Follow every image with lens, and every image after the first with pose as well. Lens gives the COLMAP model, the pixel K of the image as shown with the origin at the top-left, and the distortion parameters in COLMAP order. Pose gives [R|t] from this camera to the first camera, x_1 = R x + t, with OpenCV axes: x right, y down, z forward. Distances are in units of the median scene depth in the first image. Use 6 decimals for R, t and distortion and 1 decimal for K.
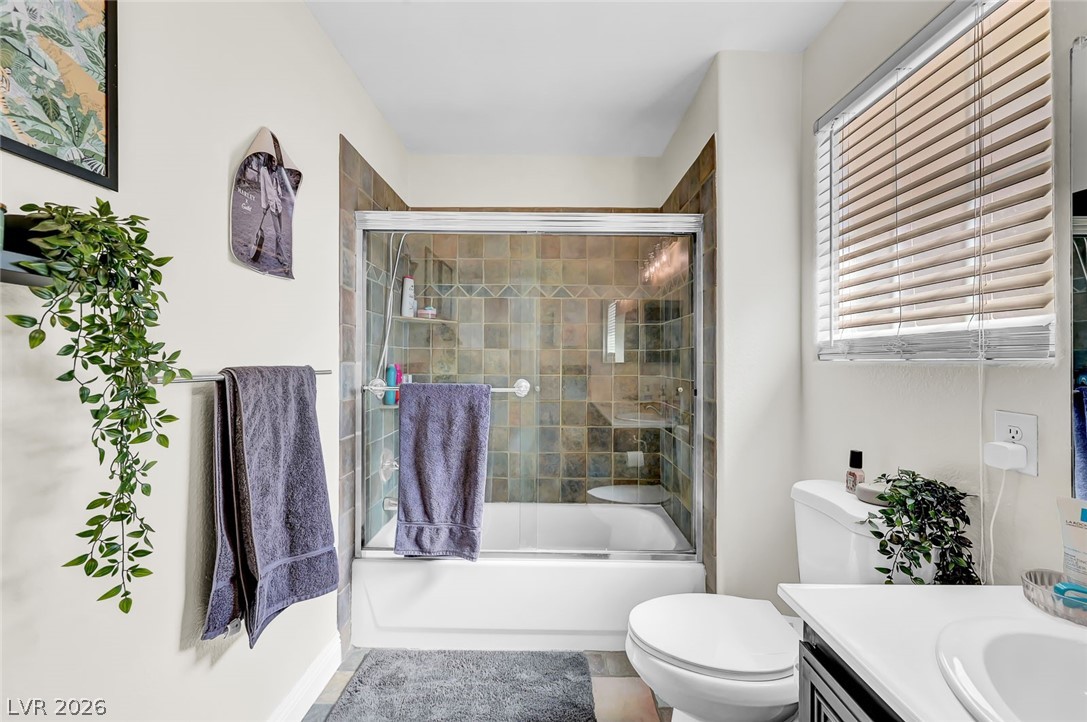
lens RADIAL K [[428.1, 0, 549.0], [0, 428.1, 357.4], [0, 0, 1]] dist [-0.001012, -0.000076]
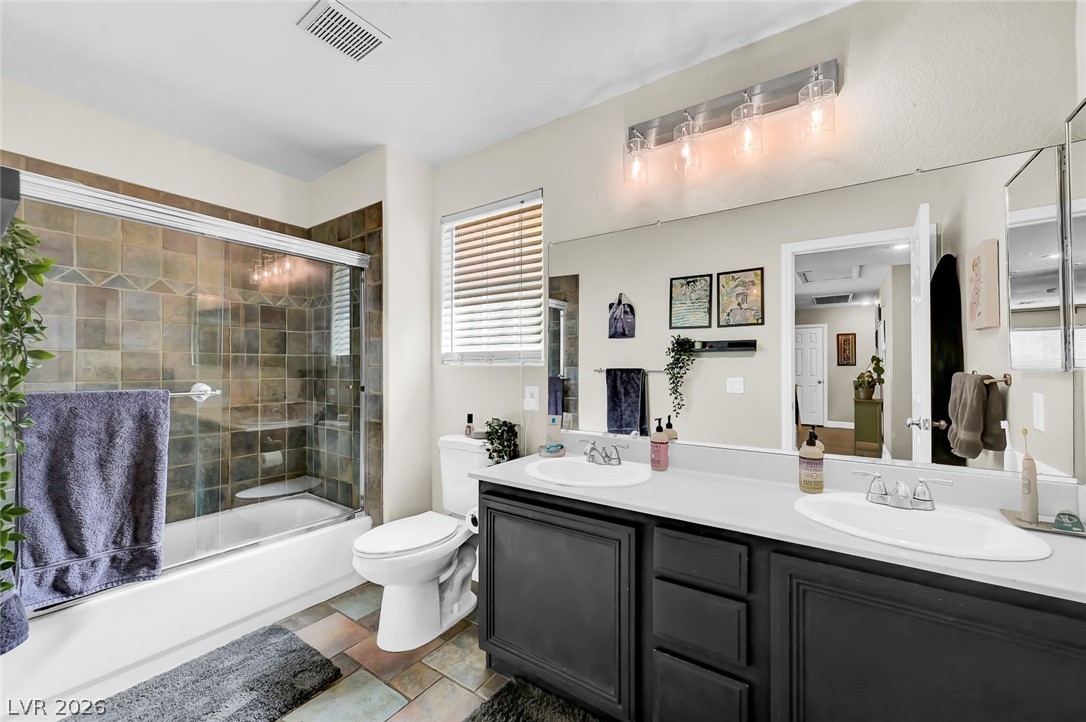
lens RADIAL K [[427.7, 0, 548.5], [0, 427.7, 357.4], [0, 0, 1]] dist [-0.001012, -0.000076]
pose [[0.560417, 0.014633, 0.828082, -0.461631], [-0.005233, 0.999887, -0.014128, 0.001340], [-0.828194, 0.003584, 0.560430, -0.229179]]
